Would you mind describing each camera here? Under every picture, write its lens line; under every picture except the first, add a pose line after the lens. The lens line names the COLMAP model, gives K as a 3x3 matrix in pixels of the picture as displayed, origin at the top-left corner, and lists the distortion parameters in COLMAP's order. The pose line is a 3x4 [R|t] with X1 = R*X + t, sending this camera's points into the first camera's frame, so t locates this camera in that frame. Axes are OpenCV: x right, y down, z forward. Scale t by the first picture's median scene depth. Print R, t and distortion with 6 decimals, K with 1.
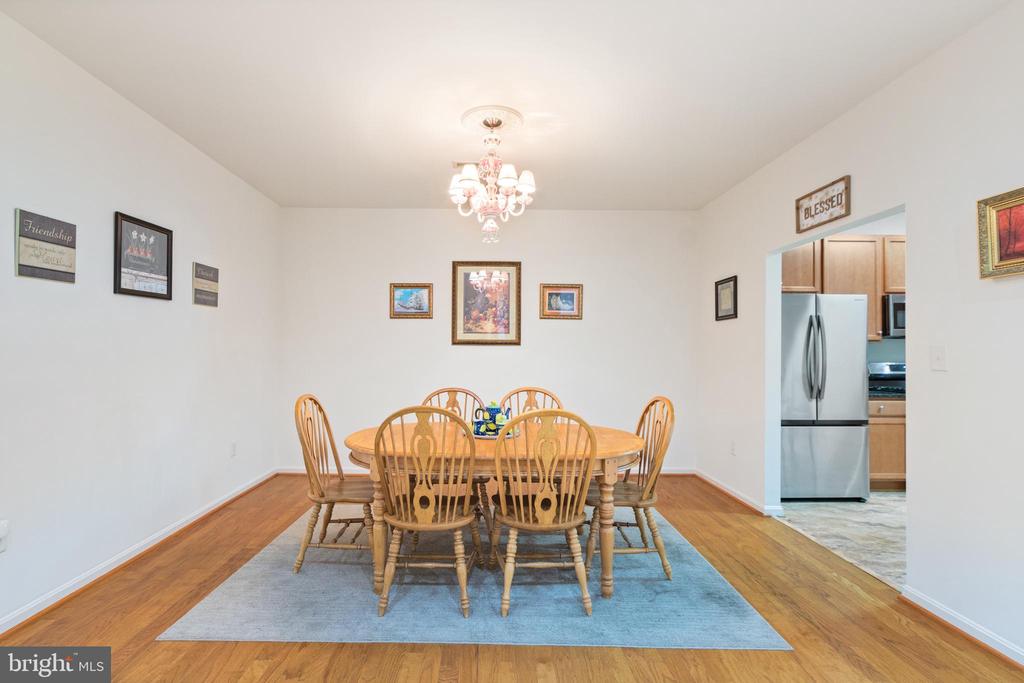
lens RADIAL K [[470.1, 0, 509.2], [0, 470.1, 340.4], [0, 0, 1]] dist [-0.000253, 0.000086]
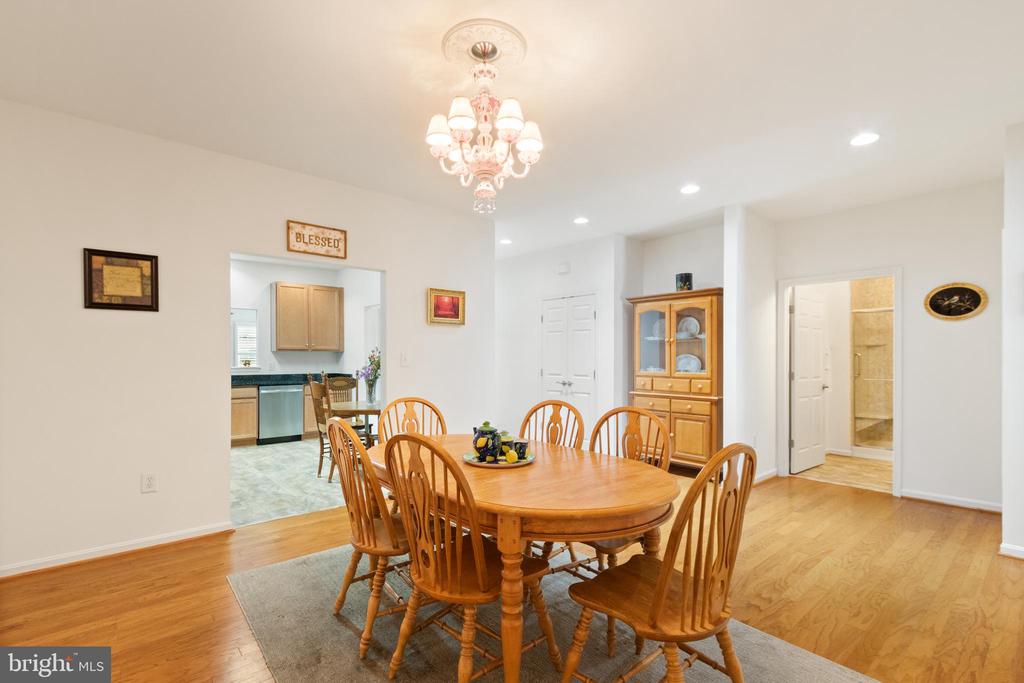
lens RADIAL K [[480.6, 0, 496.6], [0, 480.6, 364.5], [0, 0, 1]] dist [0.005125, -0.000958]
pose [[-0.623503, -0.019640, 0.781574, -0.410972], [-0.019414, 0.999765, 0.009635, 0.015224], [-0.781580, -0.009166, -0.623738, 0.916467]]
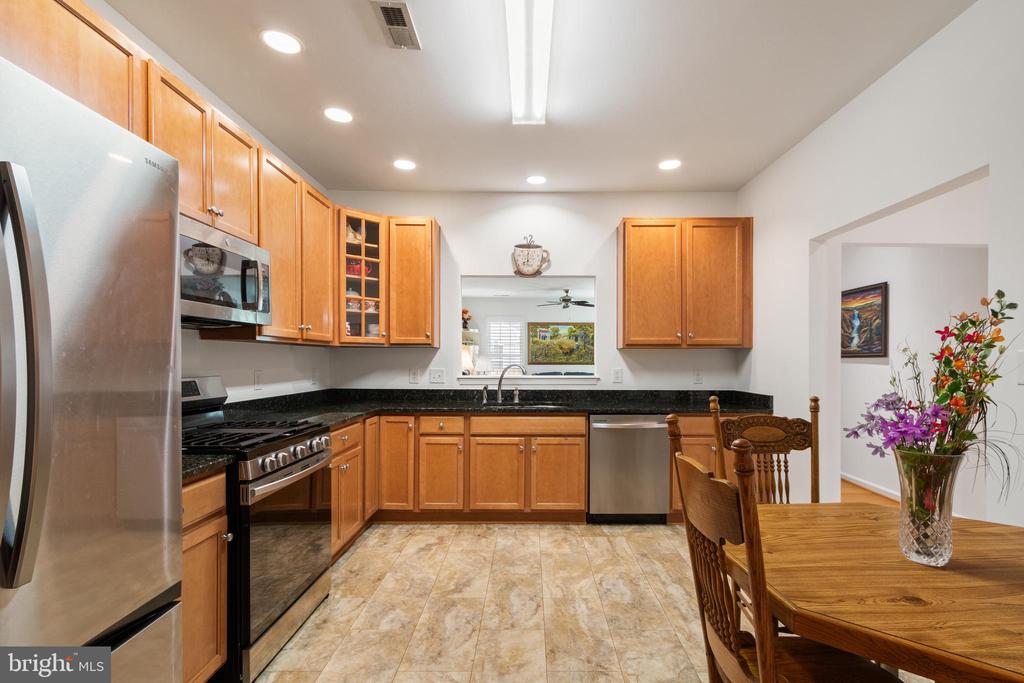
lens RADIAL K [[480.6, 0, 535.4], [0, 480.6, 361.2], [0, 0, 1]] dist [0.005125, -0.000958]
pose [[0.014856, -0.006801, 0.999867, 0.349583], [-0.017664, 0.999819, 0.007063, 0.019629], [-0.999734, -0.017766, 0.014733, 0.663468]]
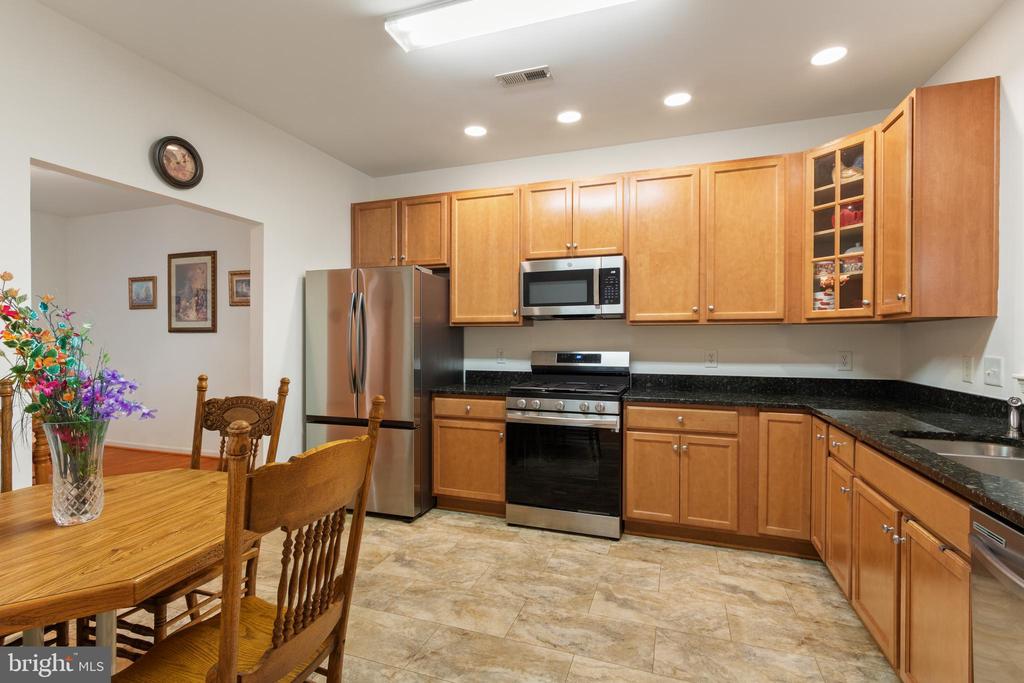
lens RADIAL K [[480.6, 0, 509.4], [0, 480.6, 341.6], [0, 0, 1]] dist [0.005125, -0.000958]
pose [[0.933597, 0.000259, -0.358323, 1.006196], [0.007004, 0.999796, 0.018969, 0.015580], [0.358255, -0.020220, 0.933405, 0.247503]]
